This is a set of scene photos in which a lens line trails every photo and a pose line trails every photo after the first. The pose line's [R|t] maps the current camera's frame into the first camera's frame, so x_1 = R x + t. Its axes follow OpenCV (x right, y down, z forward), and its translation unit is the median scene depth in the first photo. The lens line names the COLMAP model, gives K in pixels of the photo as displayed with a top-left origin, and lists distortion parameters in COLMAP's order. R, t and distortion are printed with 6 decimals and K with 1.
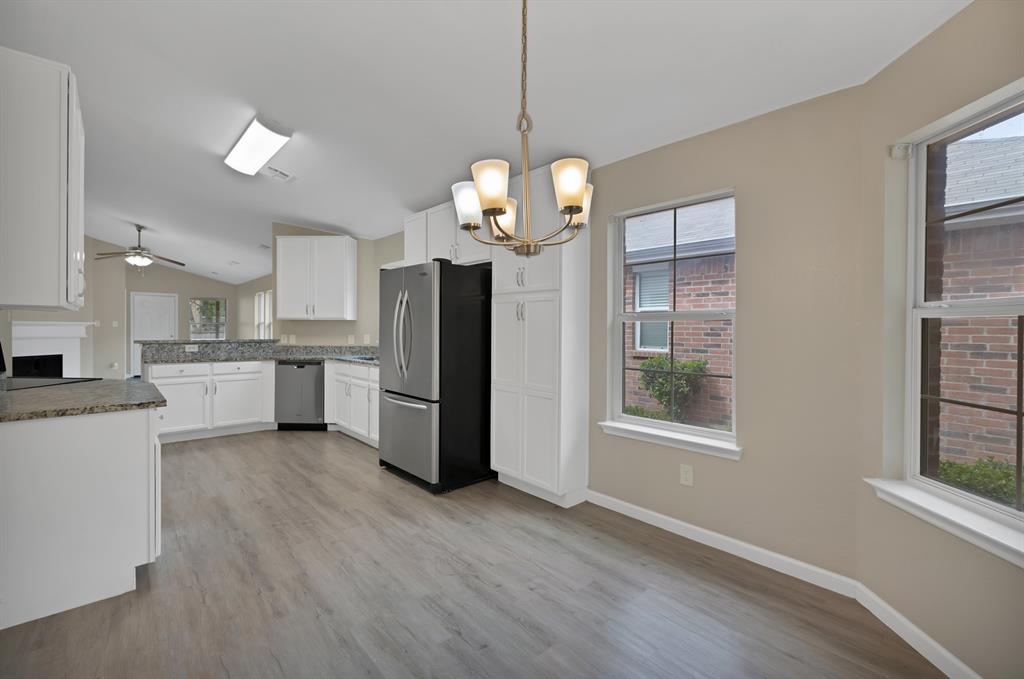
lens RADIAL K [[442.3, 0, 513.6], [0, 442.3, 330.0], [0, 0, 1]] dist [0.004452, 0.001125]
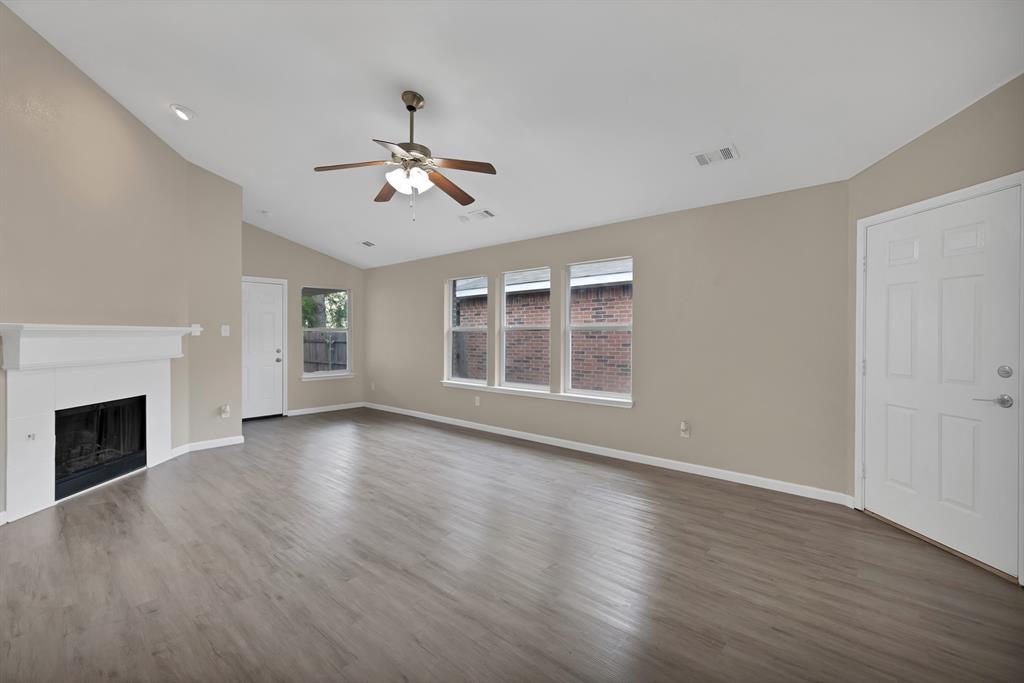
lens RADIAL K [[442.3, 0, 511.6], [0, 442.3, 338.5], [0, 0, 1]] dist [0.004452, 0.001125]
pose [[0.994202, -0.005321, 0.107401, -1.291317], [0.004814, 0.999976, 0.004977, -0.011900], [-0.107425, -0.004431, 0.994203, 0.927696]]
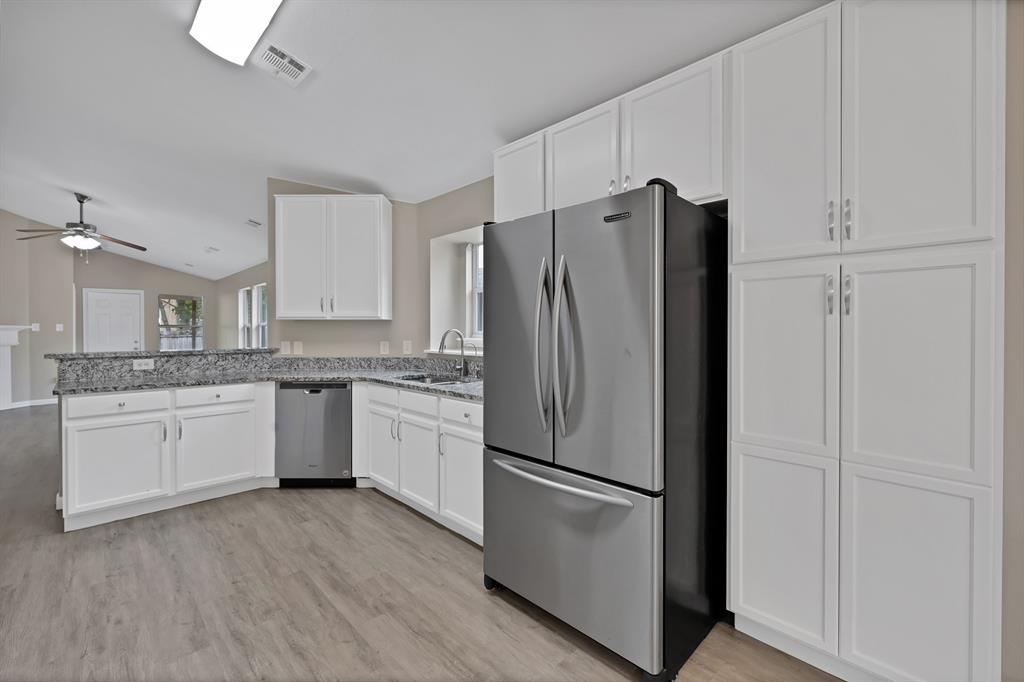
lens RADIAL K [[442.3, 0, 512.3], [0, 442.3, 329.5], [0, 0, 1]] dist [0.004452, 0.001125]
pose [[0.999563, -0.006256, 0.028897, -0.237532], [0.006369, 0.999972, -0.003850, -0.004478], [-0.028872, 0.004032, 0.999575, 0.386216]]
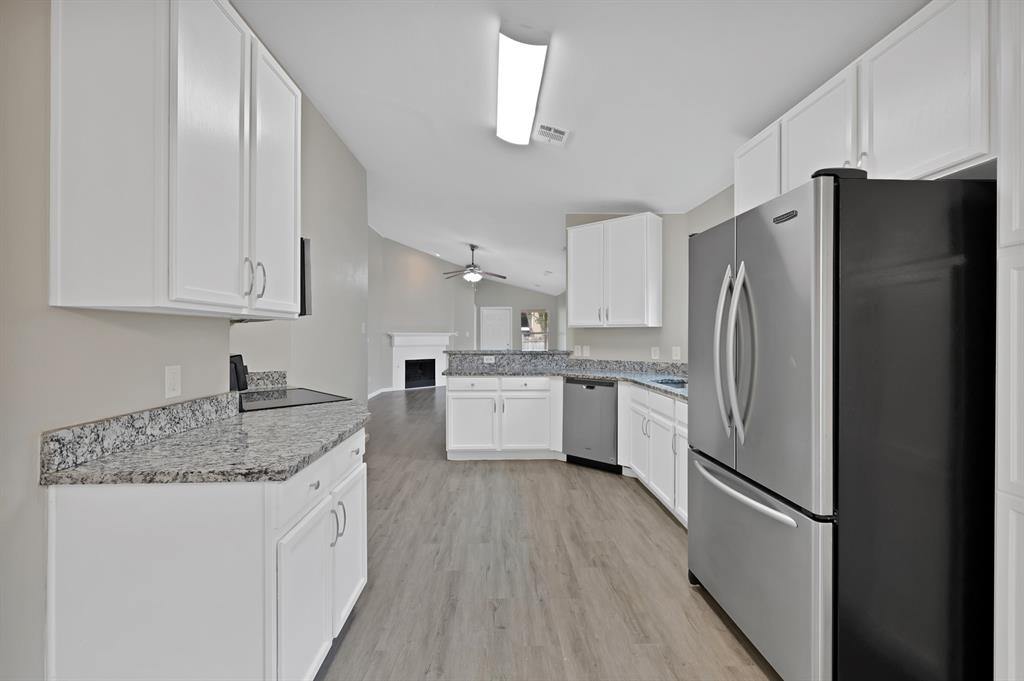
lens RADIAL K [[442.3, 0, 512.5], [0, 442.3, 337.4], [0, 0, 1]] dist [0.004452, 0.001125]
pose [[0.766671, -0.001608, -0.642039, -0.093398], [-0.000380, 0.999996, -0.002959, -0.003764], [0.642041, 0.002513, 0.766667, 0.351598]]
